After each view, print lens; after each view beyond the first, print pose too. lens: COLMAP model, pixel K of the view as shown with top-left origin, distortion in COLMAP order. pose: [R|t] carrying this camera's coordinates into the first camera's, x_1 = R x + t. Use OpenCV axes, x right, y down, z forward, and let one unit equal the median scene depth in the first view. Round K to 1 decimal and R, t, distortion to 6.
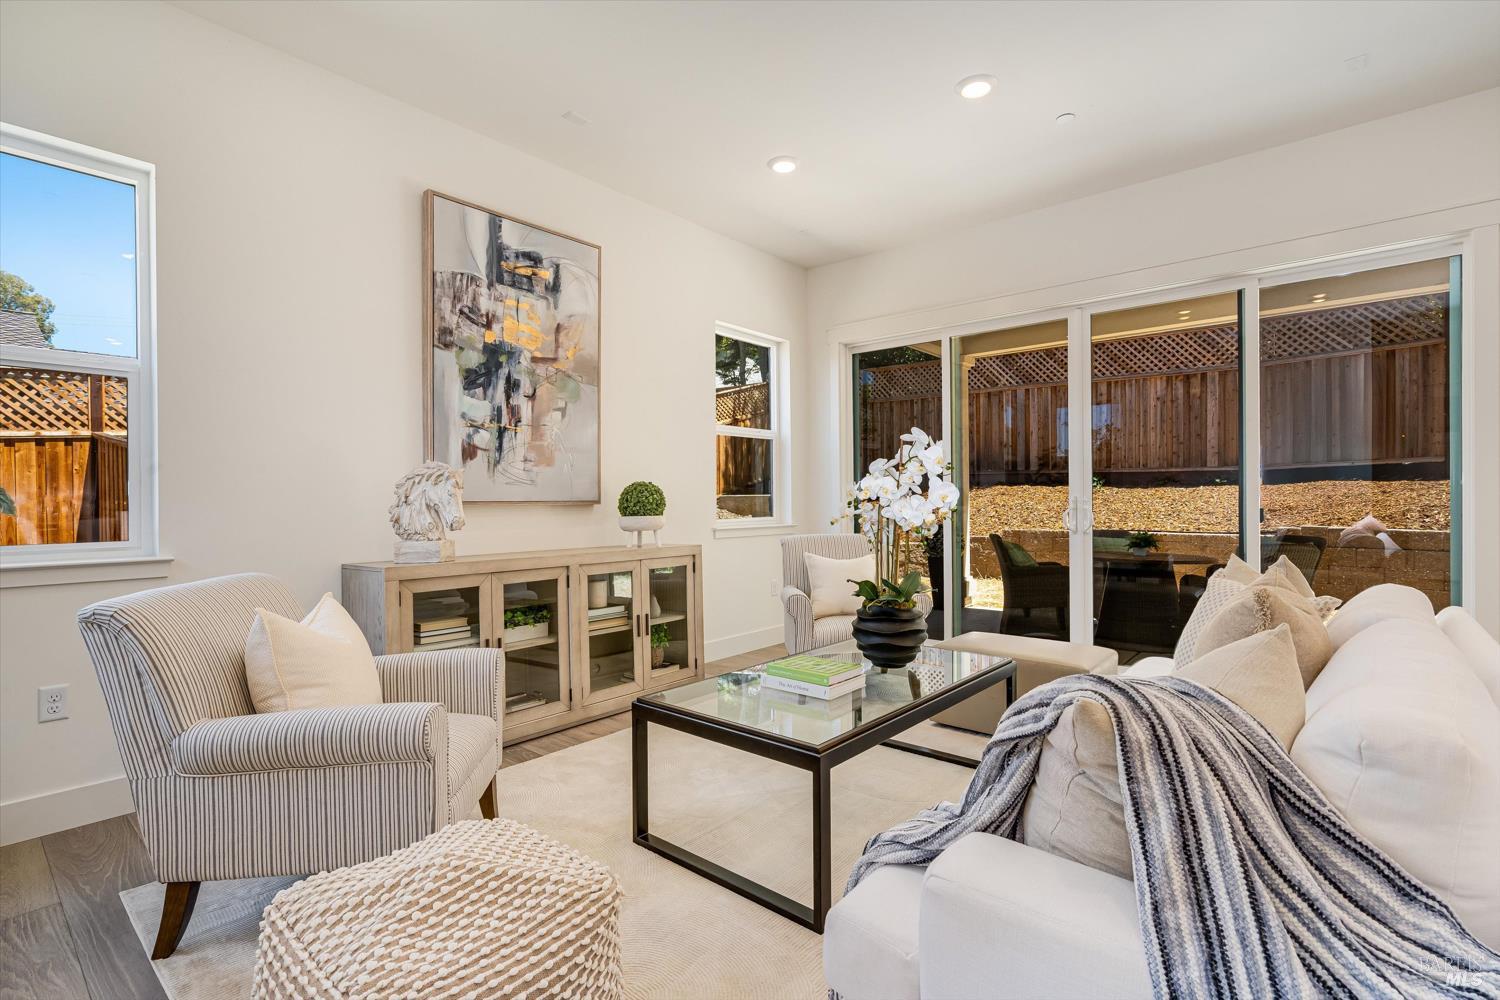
lens RADIAL K [[682.5, 0, 743.2], [0, 682.5, 500.6], [0, 0, 1]] dist [-0.003719, 0.001249]
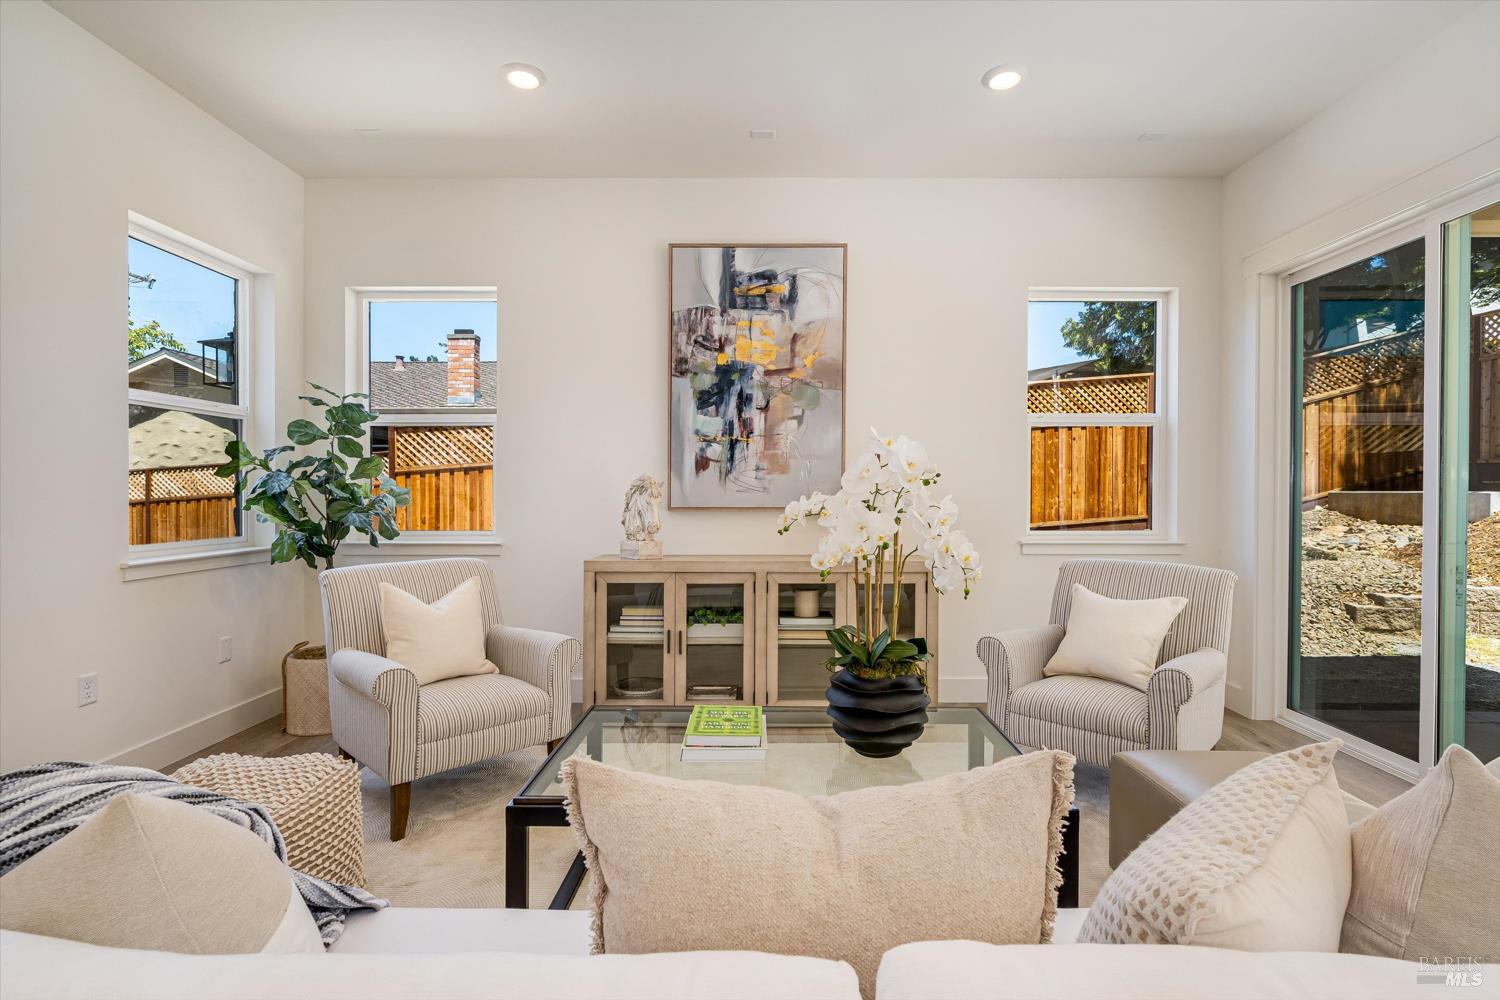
lens RADIAL K [[682.5, 0, 764.0], [0, 682.5, 494.7], [0, 0, 1]] dist [-0.003719, 0.001249]
pose [[0.669082, 0.008779, -0.743137, 0.489253], [-0.006523, 0.999961, 0.005940, -0.025894], [0.743160, 0.000873, 0.669113, 0.302313]]
